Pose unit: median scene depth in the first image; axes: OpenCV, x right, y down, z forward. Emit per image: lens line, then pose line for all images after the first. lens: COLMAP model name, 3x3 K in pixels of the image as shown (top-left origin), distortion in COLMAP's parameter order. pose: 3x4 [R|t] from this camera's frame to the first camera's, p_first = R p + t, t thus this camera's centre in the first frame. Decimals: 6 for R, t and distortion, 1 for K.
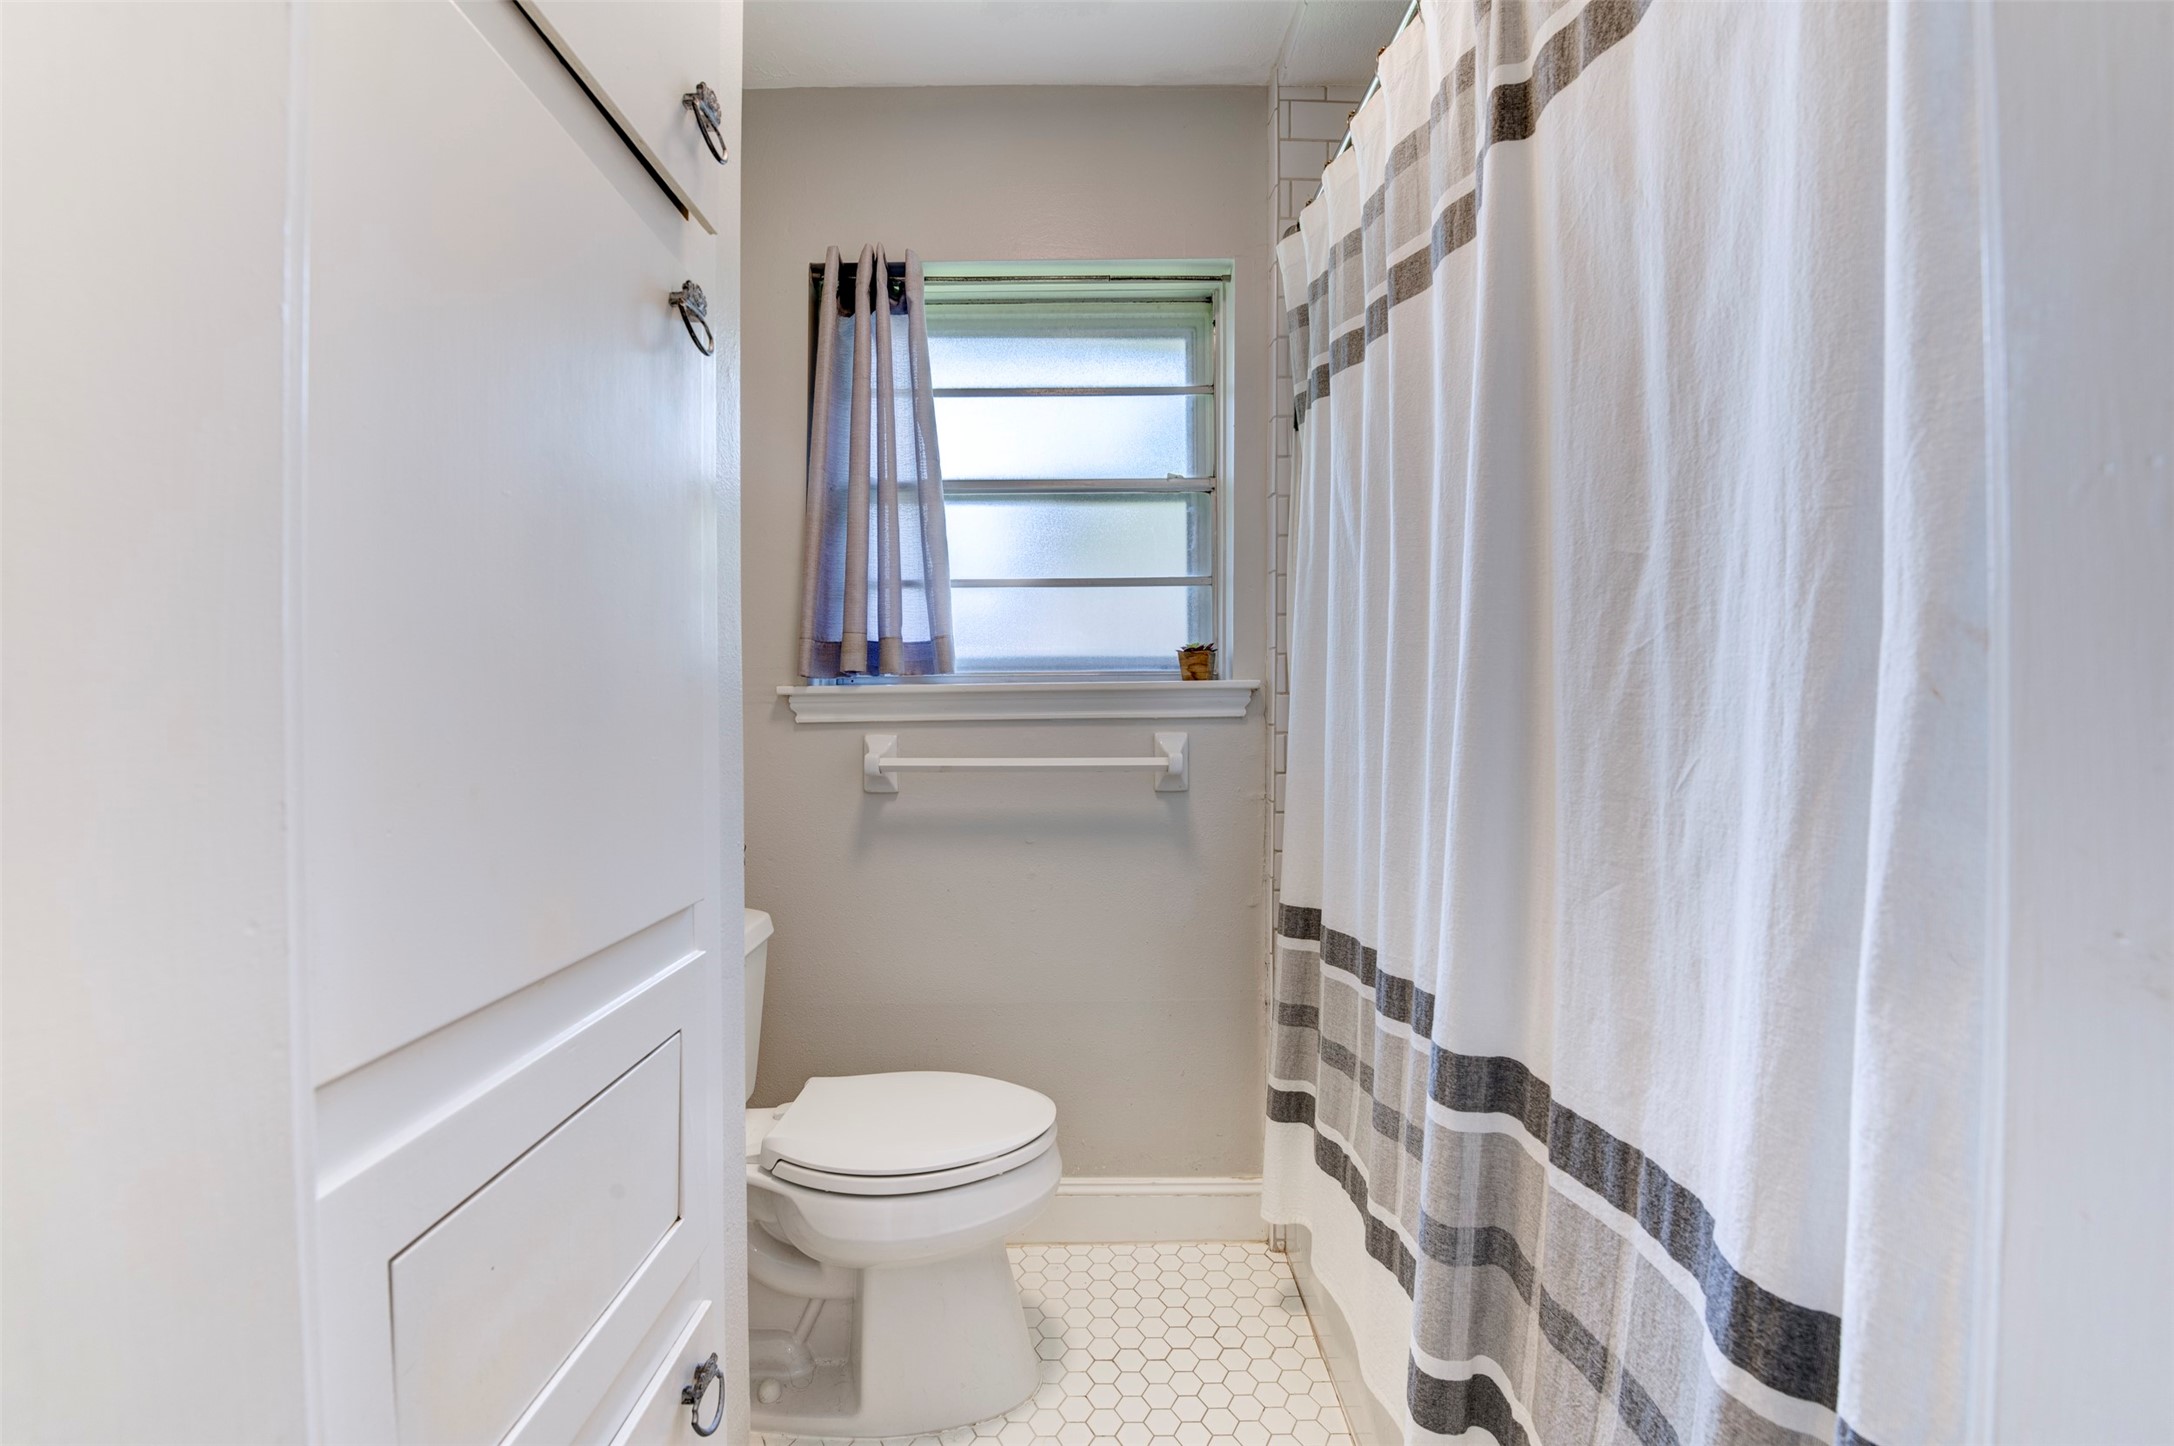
lens RADIAL K [[868.5, 0, 1087.0], [0, 868.5, 725.5], [0, 0, 1]] dist [-0.015868, -0.001767]
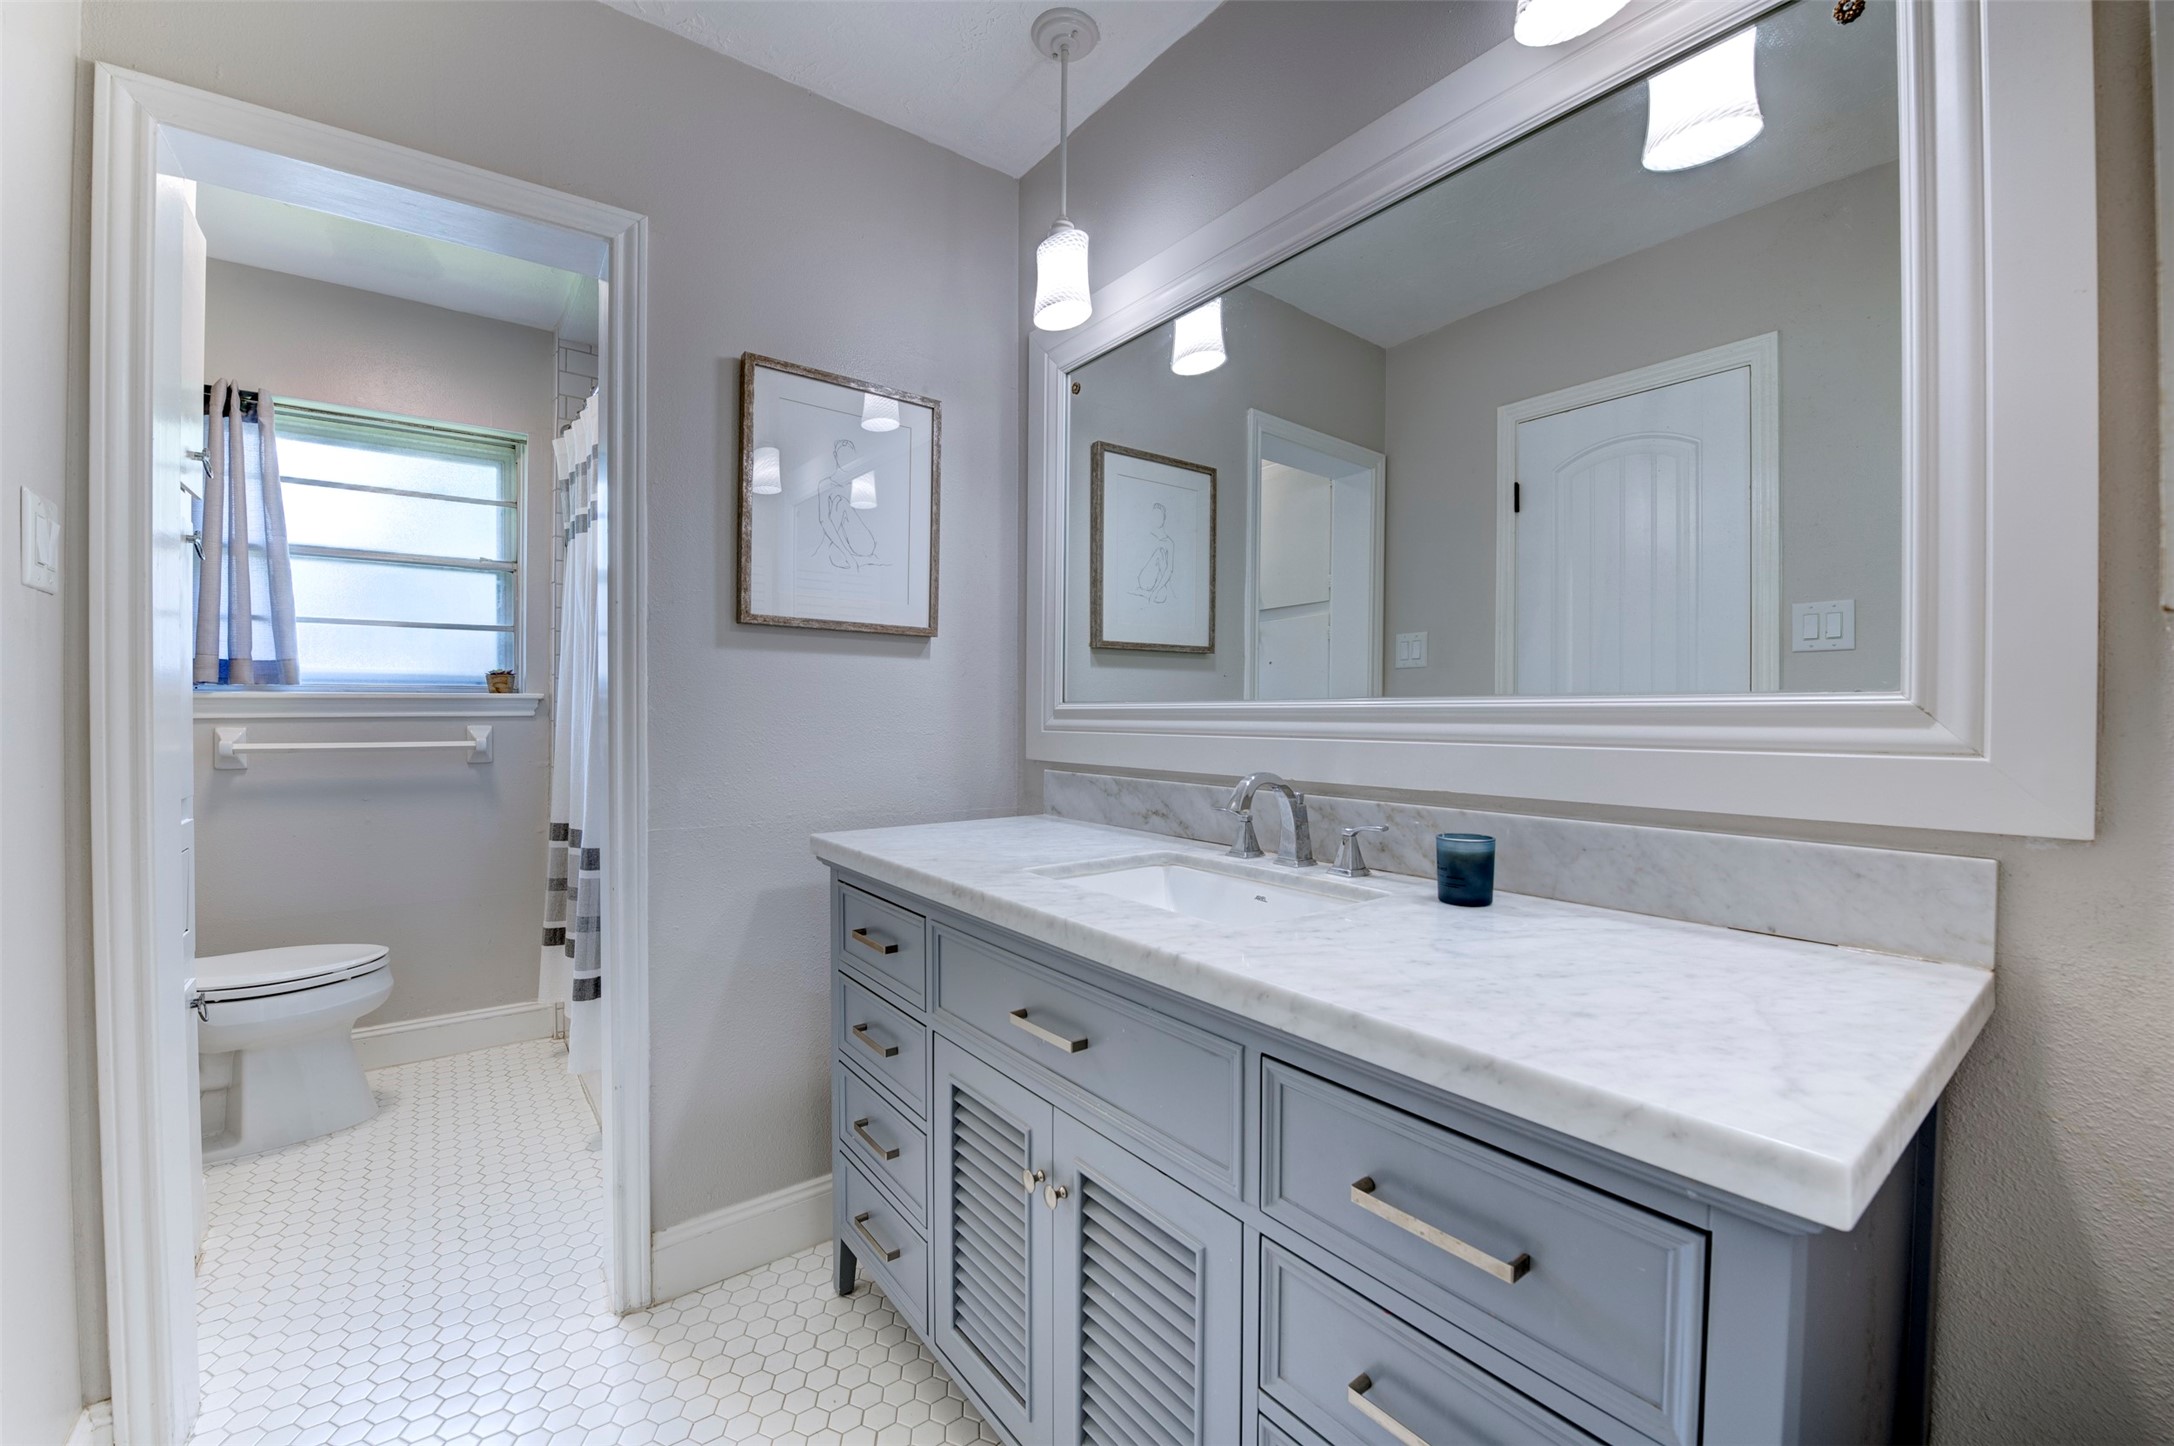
lens RADIAL K [[868.5, 0, 1075.1], [0, 868.5, 727.2], [0, 0, 1]] dist [-0.015868, -0.001767]
pose [[0.804290, 0.000859, 0.594236, 0.034766], [0.002719, 0.999983, -0.005126, 0.021411], [-0.594231, 0.005739, 0.804274, -0.892440]]
